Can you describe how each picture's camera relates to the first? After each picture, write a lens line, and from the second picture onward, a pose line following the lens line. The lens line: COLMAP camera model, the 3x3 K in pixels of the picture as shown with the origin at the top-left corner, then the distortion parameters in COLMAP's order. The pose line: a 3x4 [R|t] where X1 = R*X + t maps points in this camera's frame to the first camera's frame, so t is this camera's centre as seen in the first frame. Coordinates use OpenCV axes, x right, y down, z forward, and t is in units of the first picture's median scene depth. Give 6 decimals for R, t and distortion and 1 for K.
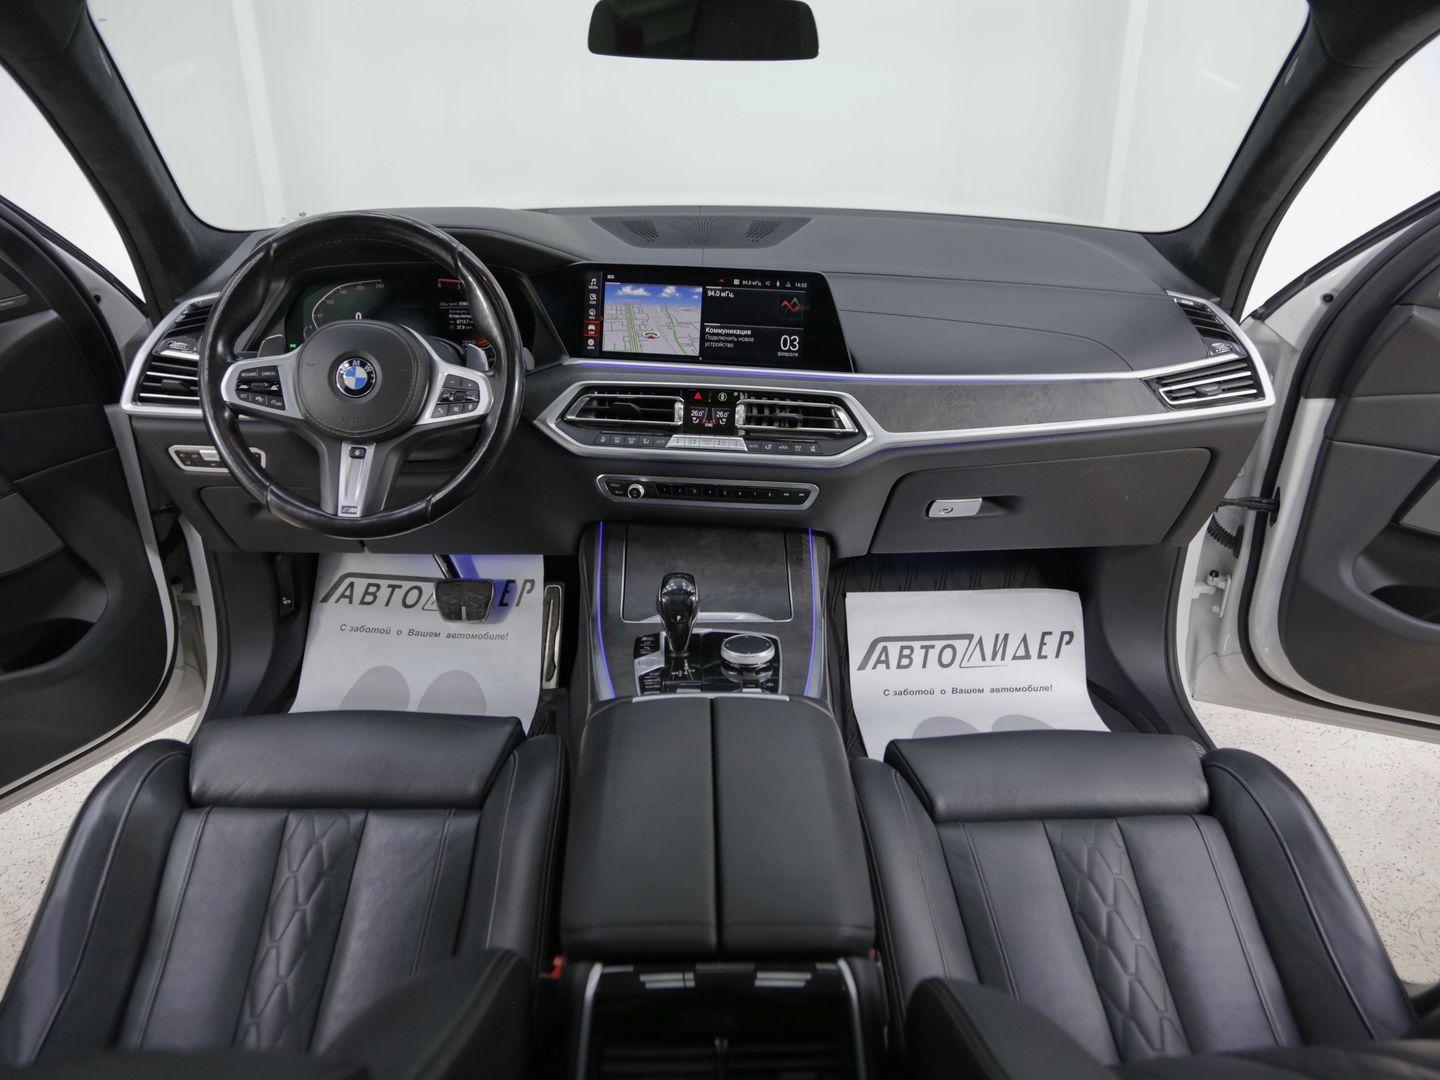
lens RADIAL K [[1061.5, 0, 730.1], [0, 1061.5, 541.4], [0, 0, 1]] dist [-0.119380, 0.030224]
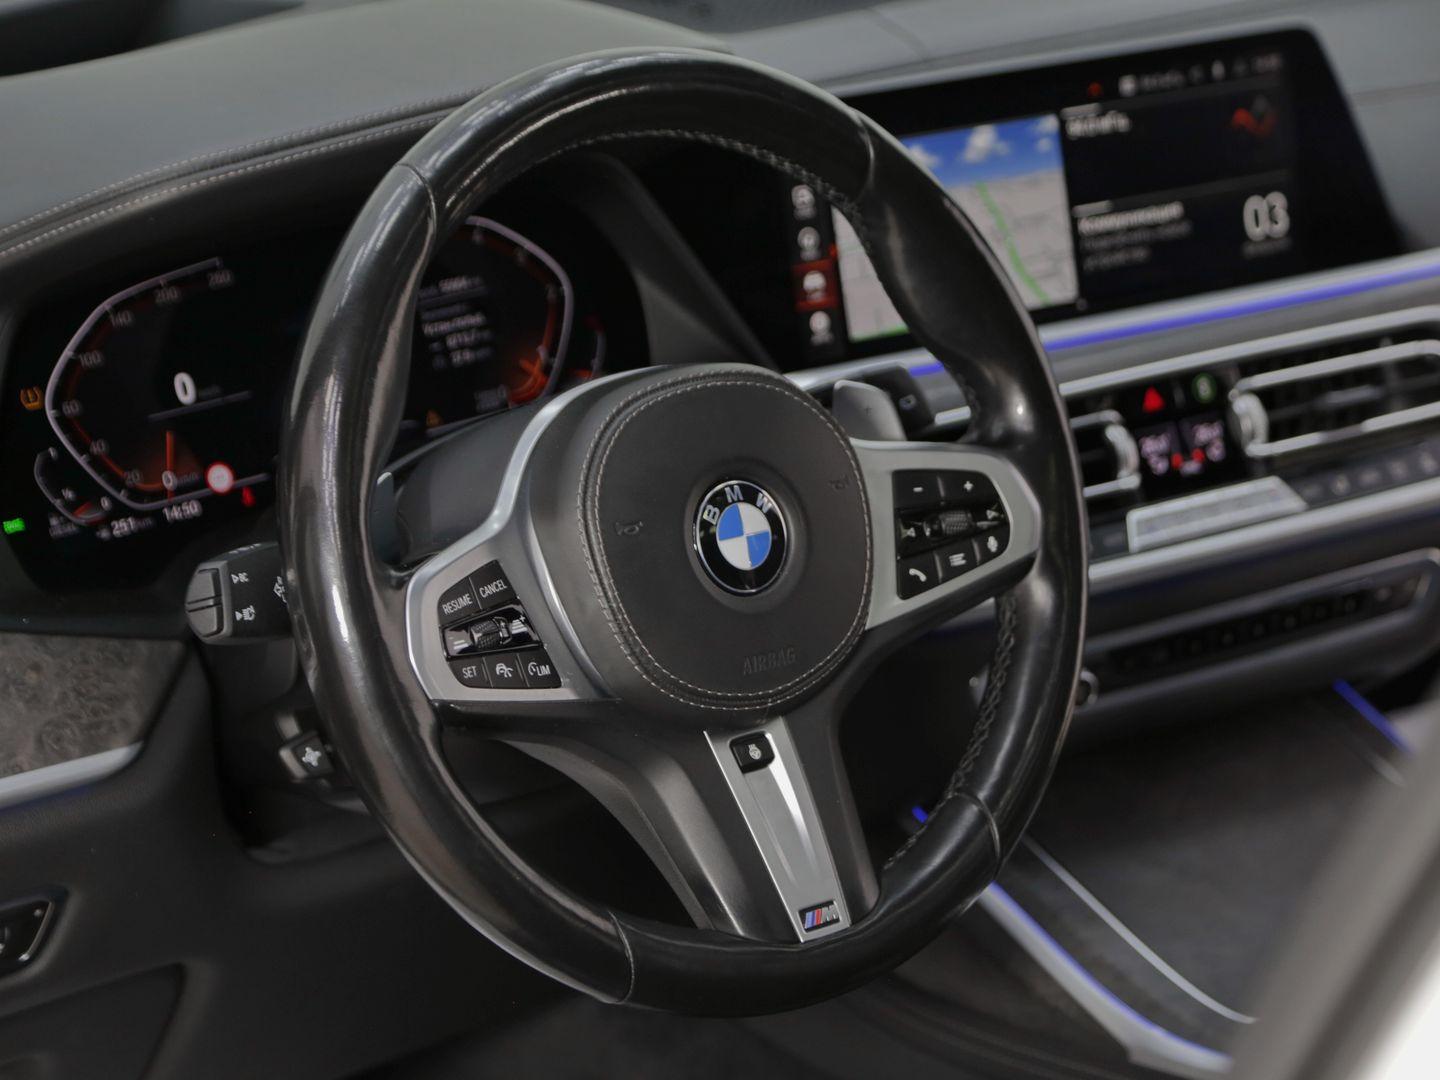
lens RADIAL K [[3733.8, 0, 721.2], [0, 3733.8, 542.1], [0, 0, 1]] dist [0.371661, 0.000000]
pose [[0.788870, -0.237176, 0.566949, -0.907790], [0.273732, 0.961568, 0.021382, -0.156962], [-0.550231, 0.138325, 0.823475, -0.008220]]
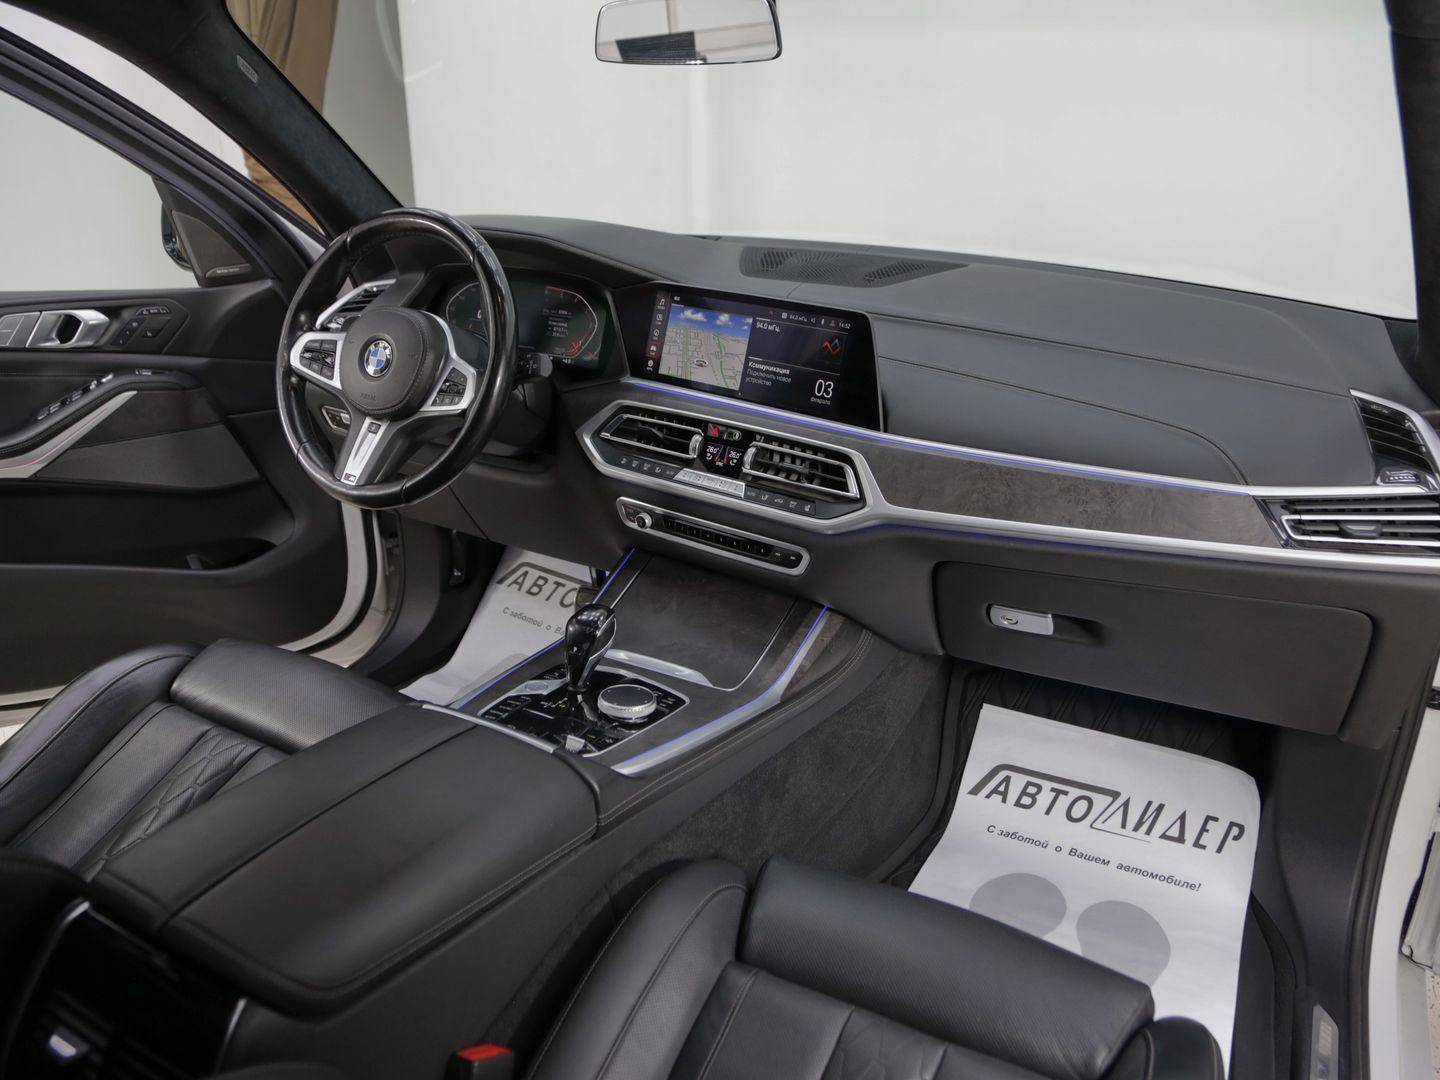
lens RADIAL K [[1061.5, 0, 731.6], [0, 1061.5, 536.1], [0, 0, 1]] dist [-0.119380, 0.030224]
pose [[0.866372, 0.190945, -0.461454, 0.421157], [-0.221805, 0.975004, -0.012989, -0.038411], [0.447440, 0.113606, 0.887069, 0.191743]]
